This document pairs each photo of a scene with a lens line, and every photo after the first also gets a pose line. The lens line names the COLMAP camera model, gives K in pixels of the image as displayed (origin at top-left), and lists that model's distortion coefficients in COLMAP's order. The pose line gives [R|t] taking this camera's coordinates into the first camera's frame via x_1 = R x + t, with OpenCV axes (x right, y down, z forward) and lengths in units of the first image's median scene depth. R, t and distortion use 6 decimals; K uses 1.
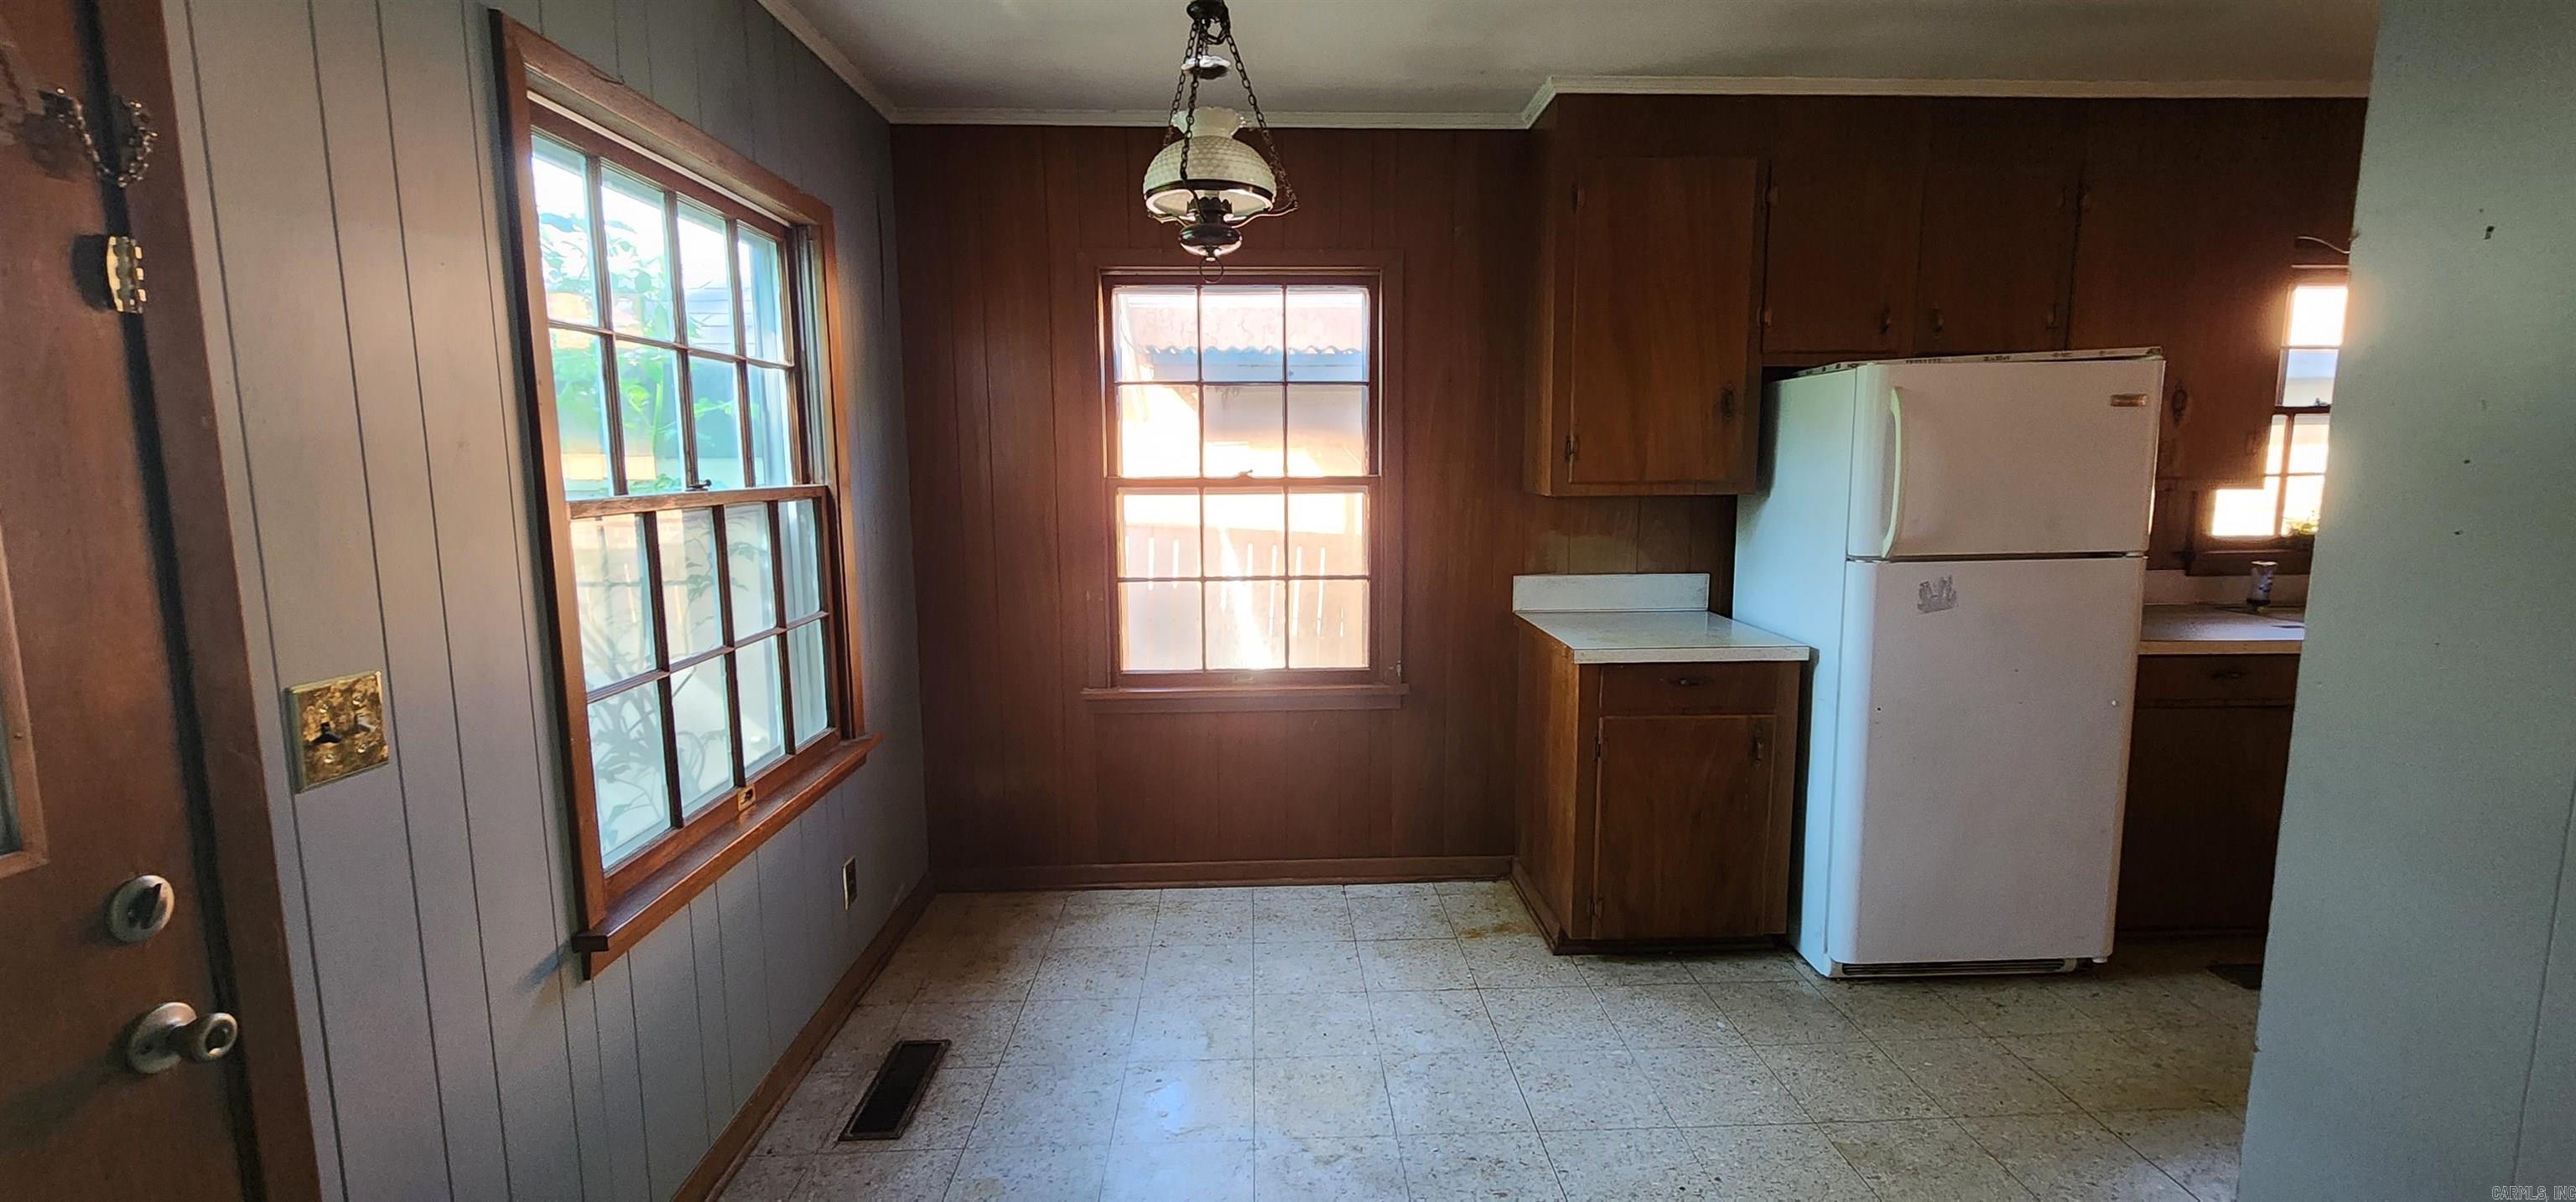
lens RADIAL K [[1057.5, 0, 1278.9], [0, 1057.5, 603.2], [0, 0, 1]] dist [0.011351, 0.000359]
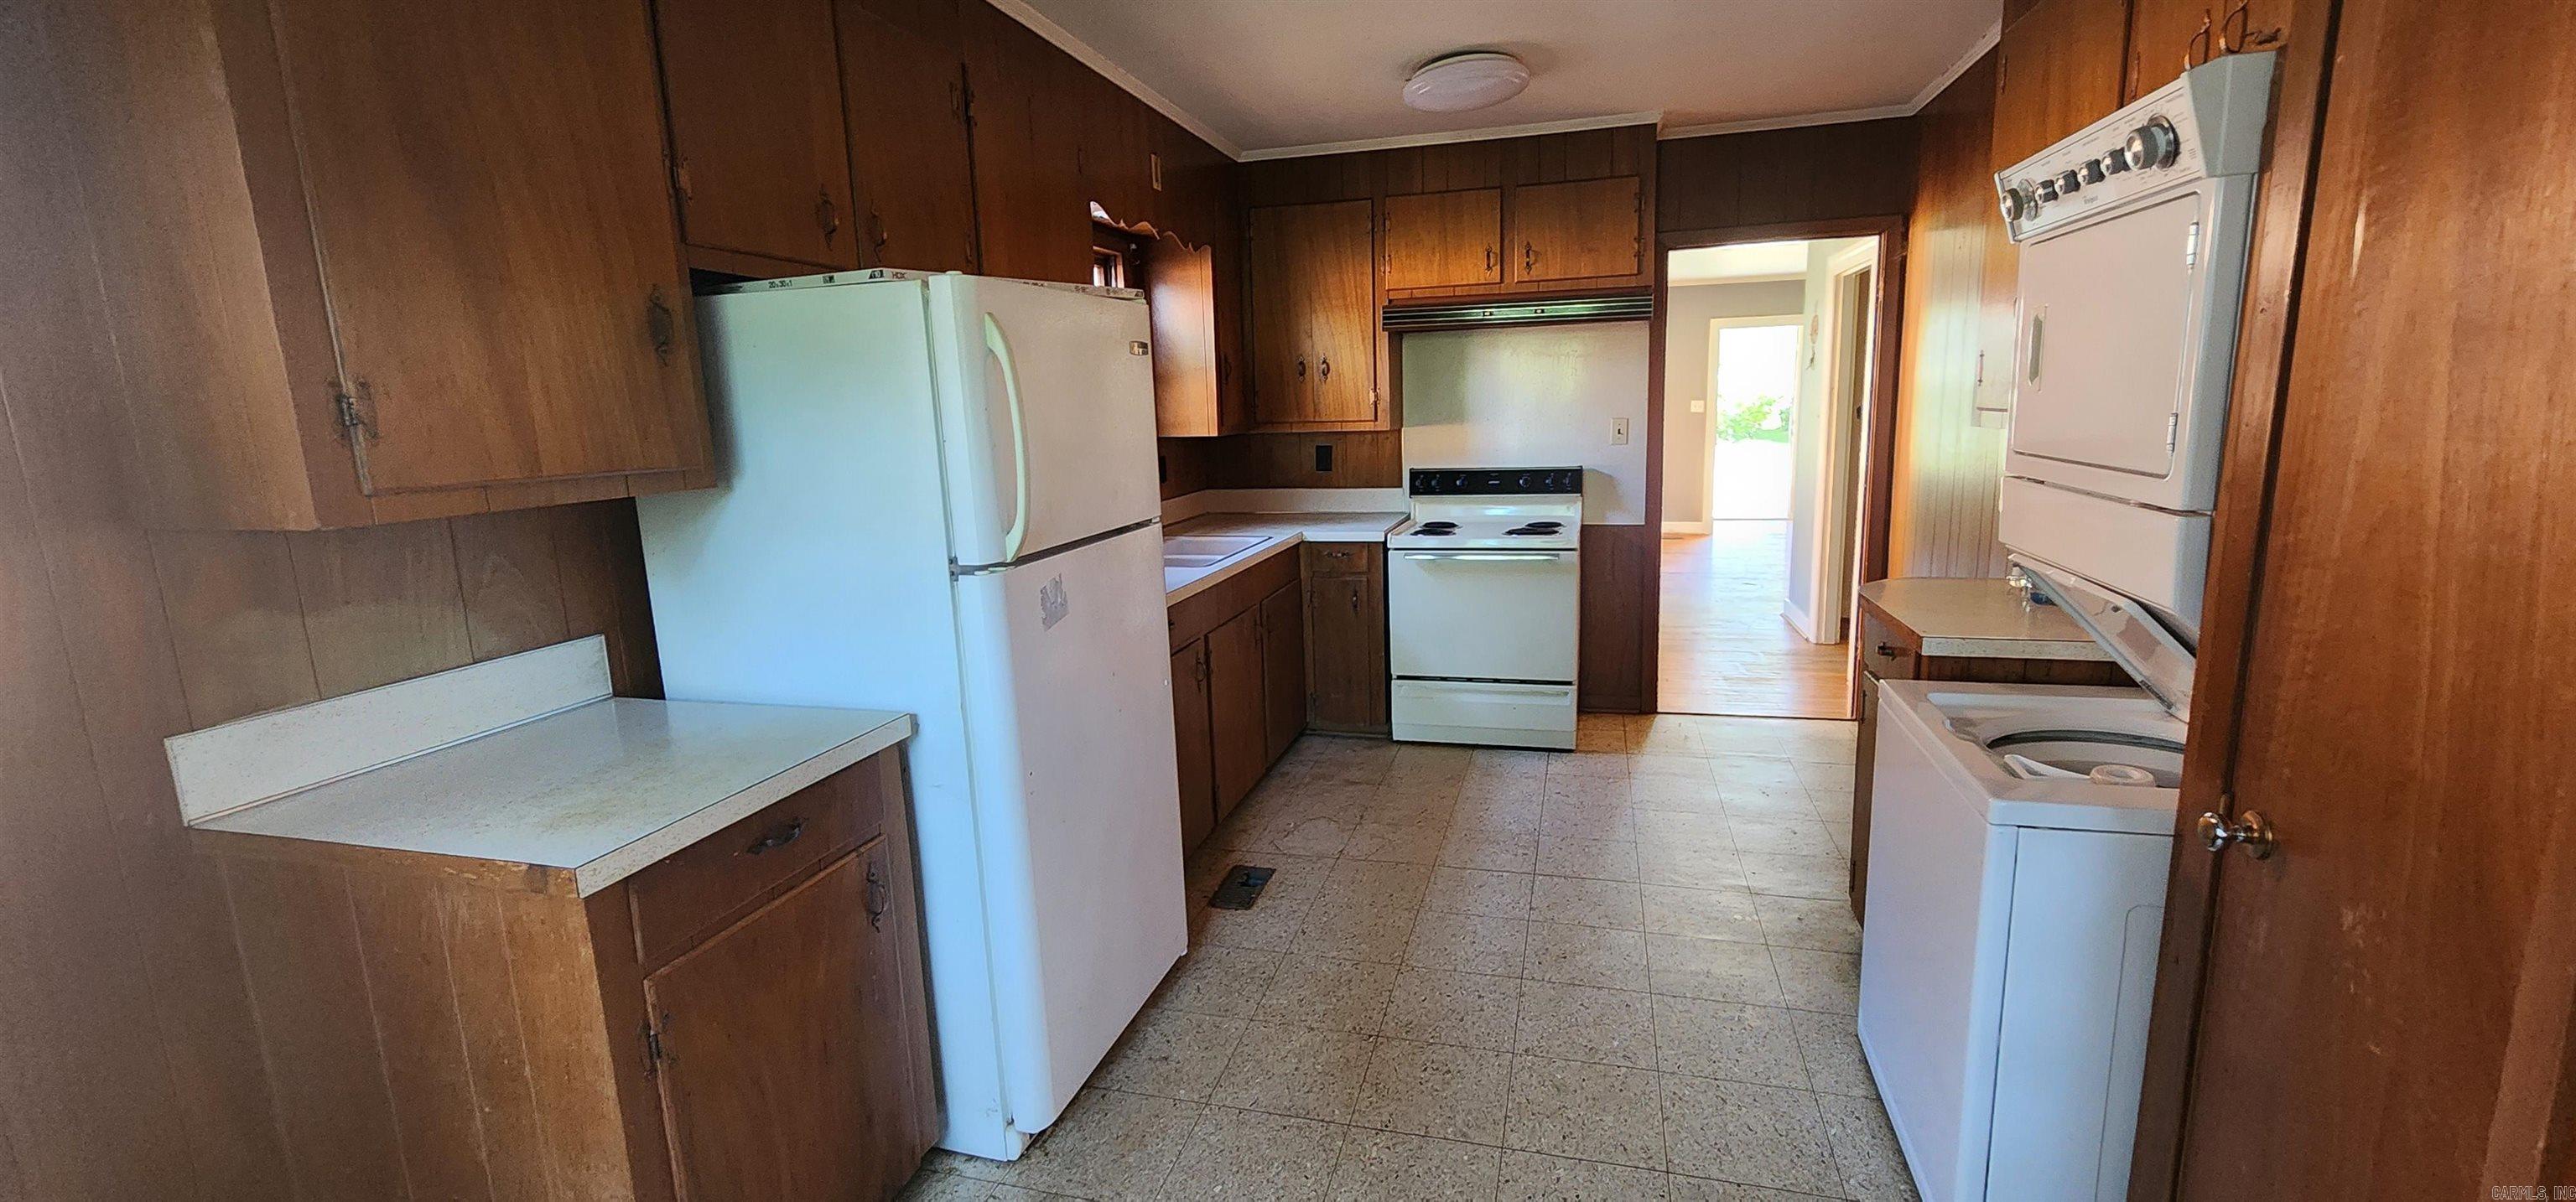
lens RADIAL K [[1057.5, 0, 1278.9], [0, 1057.5, 603.2], [0, 0, 1]] dist [0.011351, 0.000359]
pose [[0.299848, -0.178663, 0.937108, -0.024611], [0.162663, 0.977497, 0.134315, -0.073298], [-0.940017, 0.112158, 0.322162, 0.558867]]
